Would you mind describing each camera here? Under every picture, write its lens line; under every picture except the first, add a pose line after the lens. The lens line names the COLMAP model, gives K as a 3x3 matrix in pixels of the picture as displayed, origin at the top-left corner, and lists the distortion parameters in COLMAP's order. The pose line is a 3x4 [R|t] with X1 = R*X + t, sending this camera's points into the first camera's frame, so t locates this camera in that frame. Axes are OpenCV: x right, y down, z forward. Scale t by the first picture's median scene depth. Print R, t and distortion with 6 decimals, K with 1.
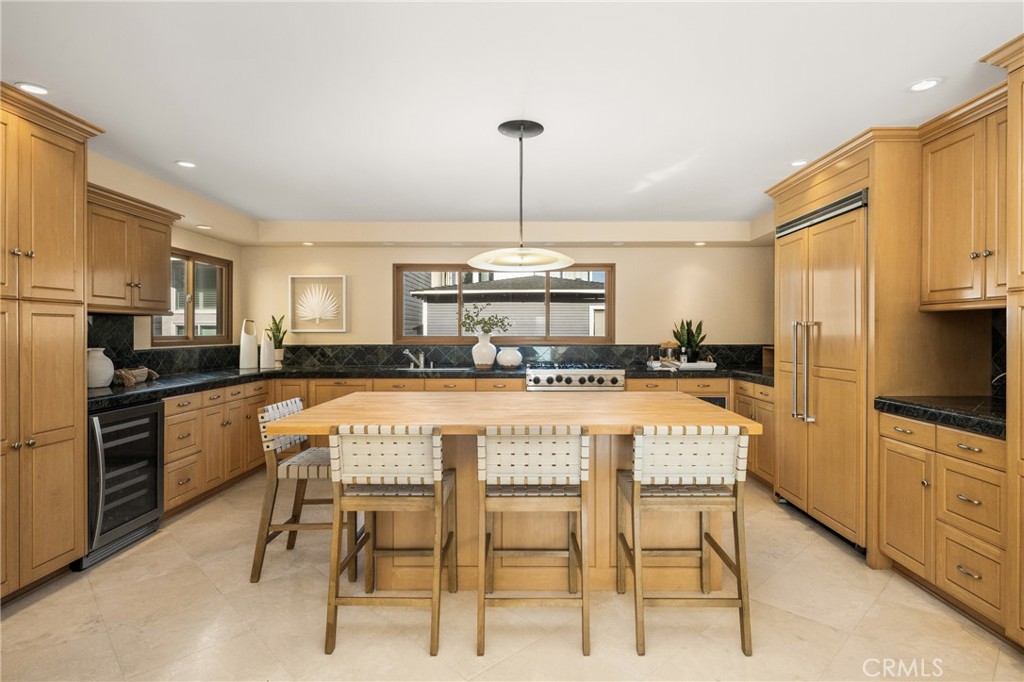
lens RADIAL K [[520.7, 0, 577.0], [0, 520.7, 337.8], [0, 0, 1]] dist [0.000493, -0.000041]
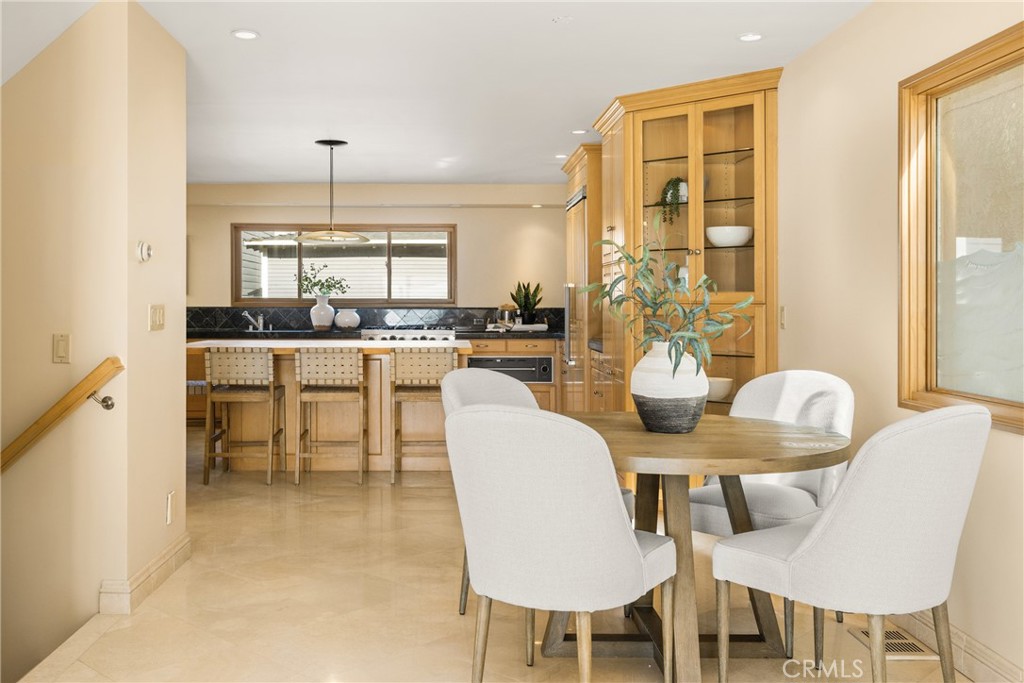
lens RADIAL K [[905.7, 0, 512.0], [0, 905.7, 341.5], [0, 0, 1]] dist [-0.015205, -0.011798]
pose [[0.999820, 0.004572, -0.018410, 0.221042], [-0.003987, 0.999490, 0.031699, 0.024351], [0.018546, -0.031620, 0.999328, -0.743449]]
